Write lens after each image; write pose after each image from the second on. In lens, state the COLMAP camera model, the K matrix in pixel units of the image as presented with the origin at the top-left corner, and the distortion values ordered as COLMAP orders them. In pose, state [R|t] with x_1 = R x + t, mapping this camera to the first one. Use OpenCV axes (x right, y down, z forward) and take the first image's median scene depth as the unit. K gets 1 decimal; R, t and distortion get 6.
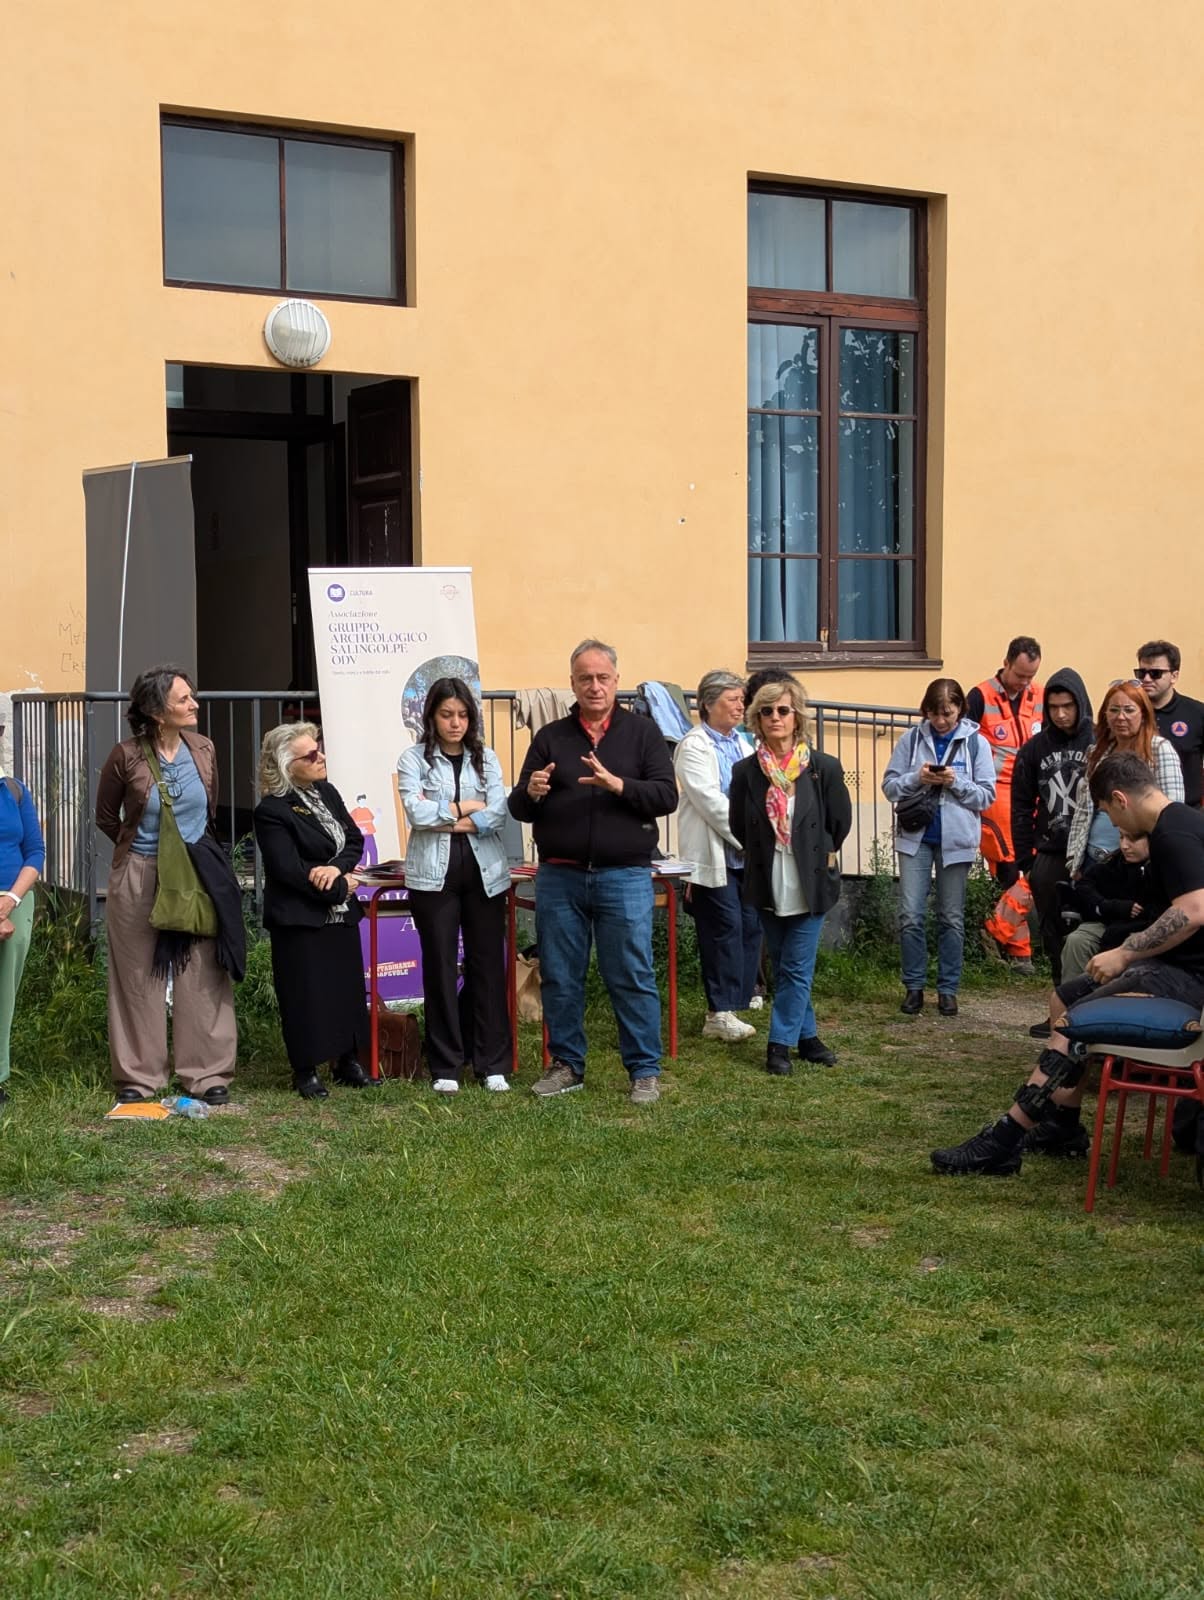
lens RADIAL K [[2327.5, 0, 594.8], [0, 2327.5, 783.7], [0, 0, 1]] dist [0.093898, 0.000000]
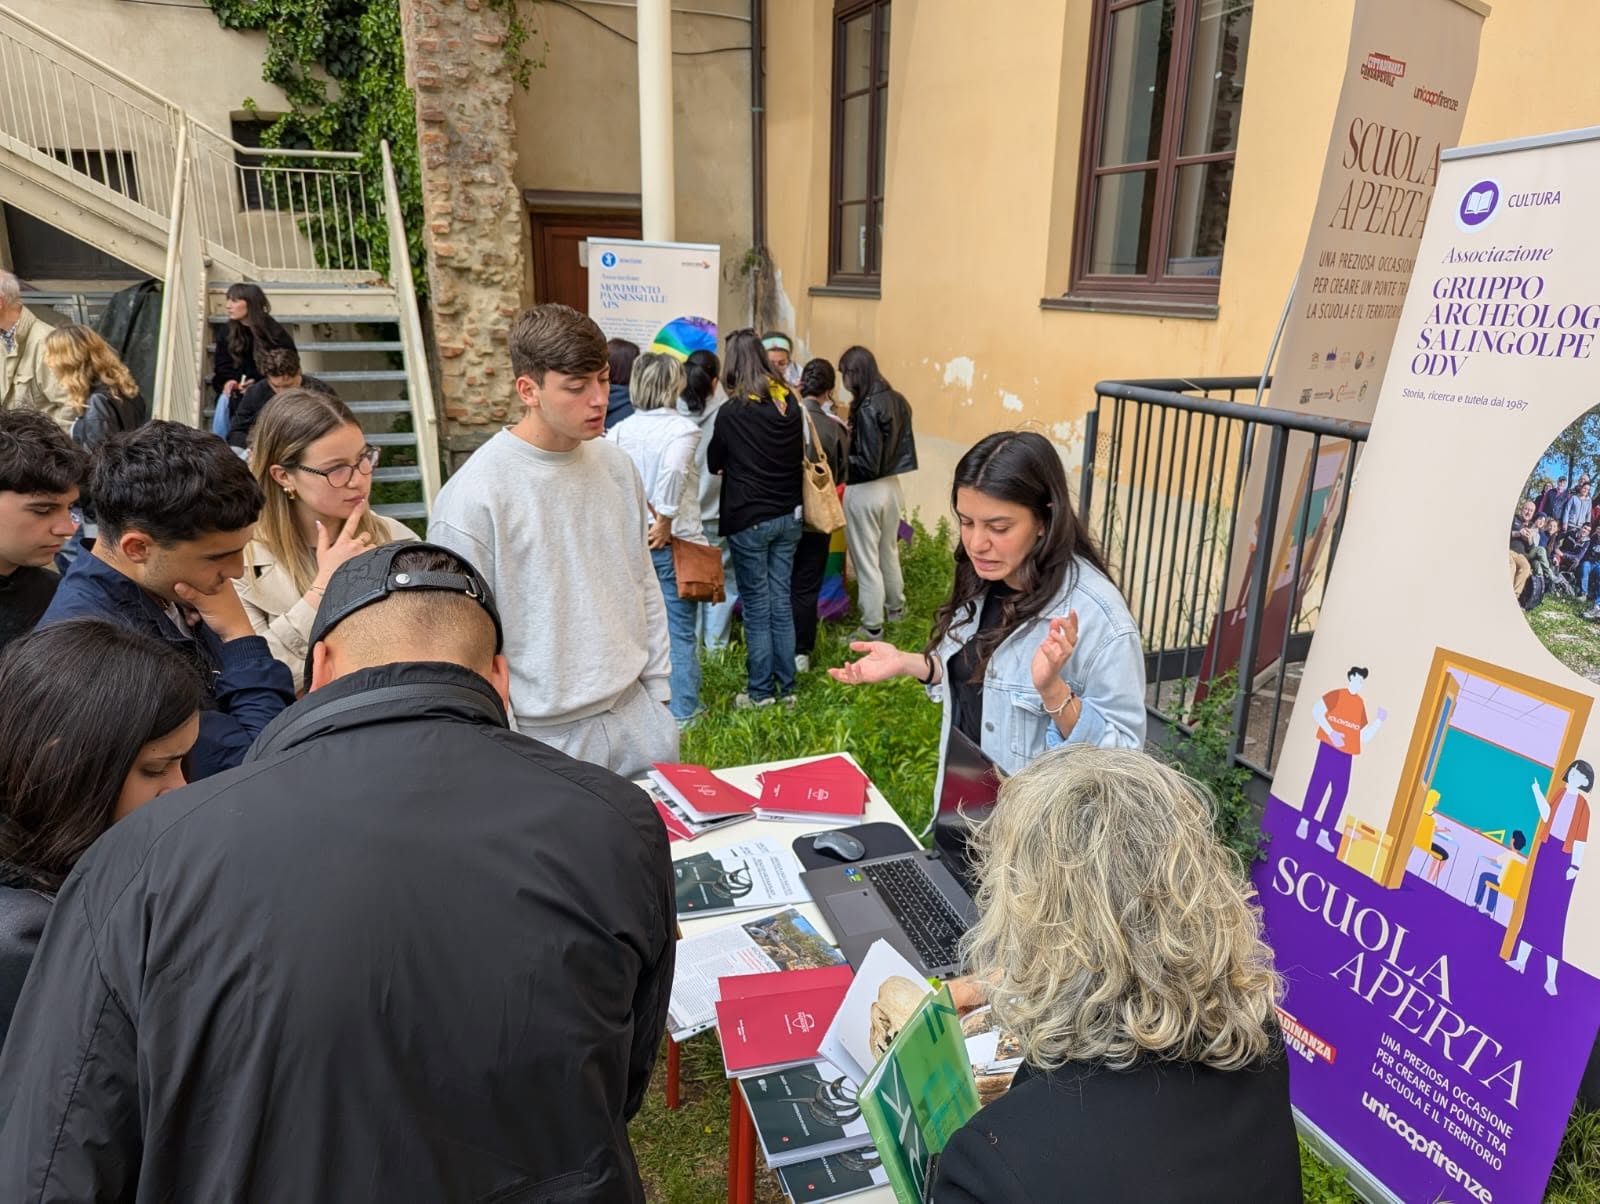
lens RADIAL K [[1155.8, 0, 823.7], [0, 1155.8, 591.2], [0, 0, 1]] dist [0.040753, -0.015358]
pose [[-0.079831, 0.277223, -0.957483, 0.135093], [-0.057908, 0.957637, 0.282096, -0.074001], [0.995125, 0.077966, -0.060395, 0.987607]]
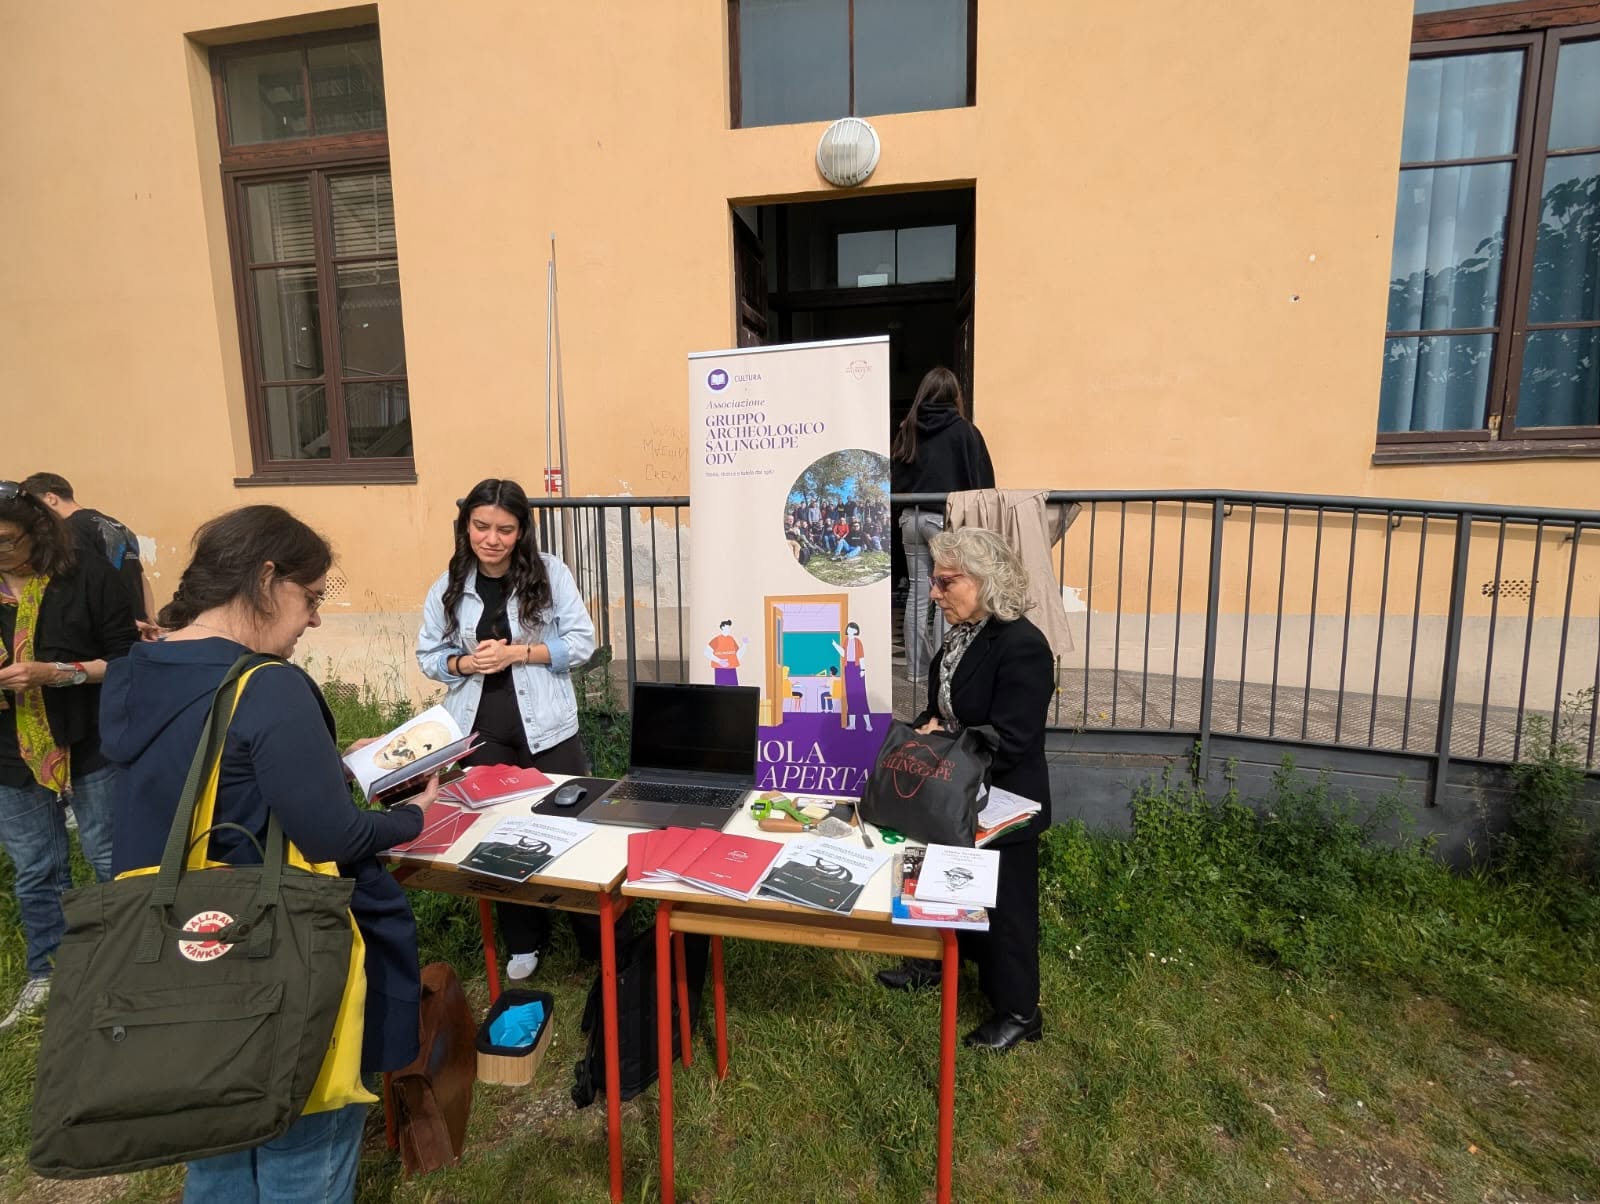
lens RADIAL K [[771.3, 0, 790.6], [0, 771.3, 597.9], [0, 0, 1]] dist [0.000951, 0.002077]
pose [[0.800161, 0.073559, -0.595258, 0.092401], [-0.013433, 0.994400, 0.104826, -0.035528], [0.599635, -0.075882, 0.796668, 0.861989]]
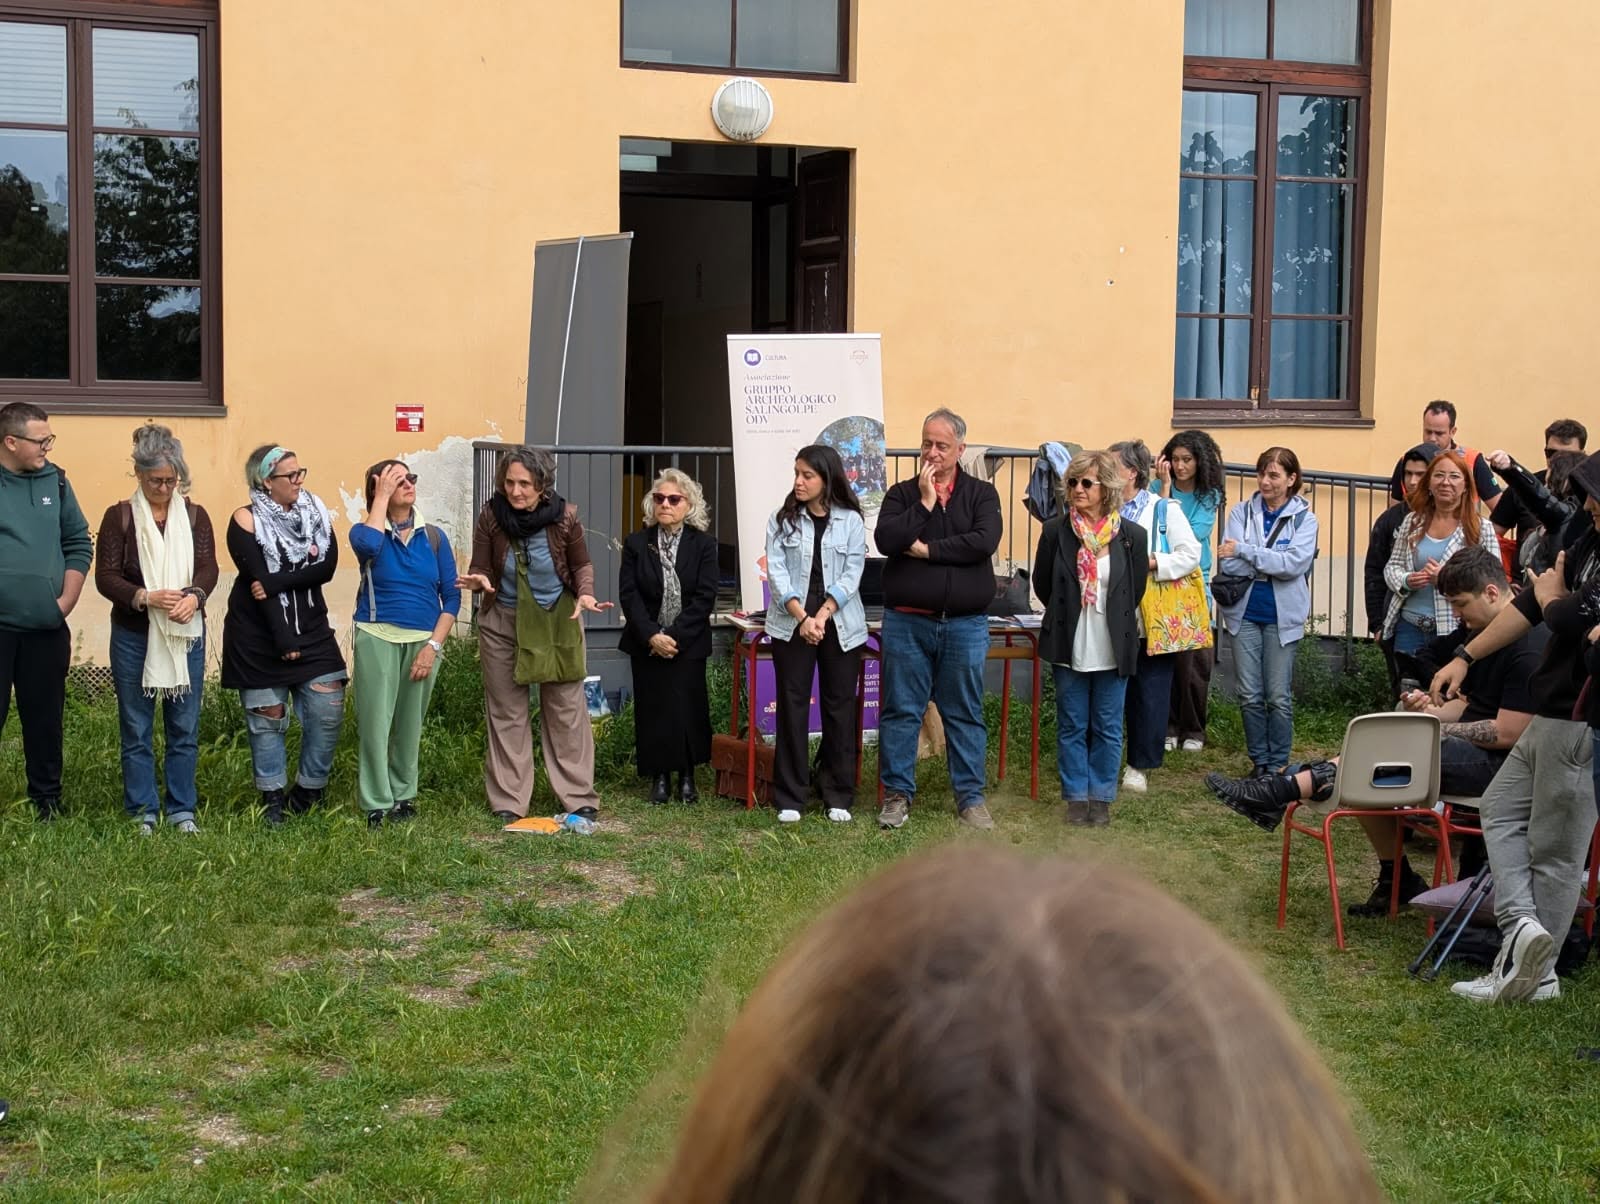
lens RADIAL K [[2327.5, 0, 795.0], [0, 2327.5, 562.5], [0, 0, 1]] dist [0.093898, 0.000000]
pose [[0.986548, 0.030024, -0.160690, 0.094611], [-0.025679, 0.999248, 0.029044, -0.020001], [0.161441, -0.024527, 0.986578, -0.076969]]
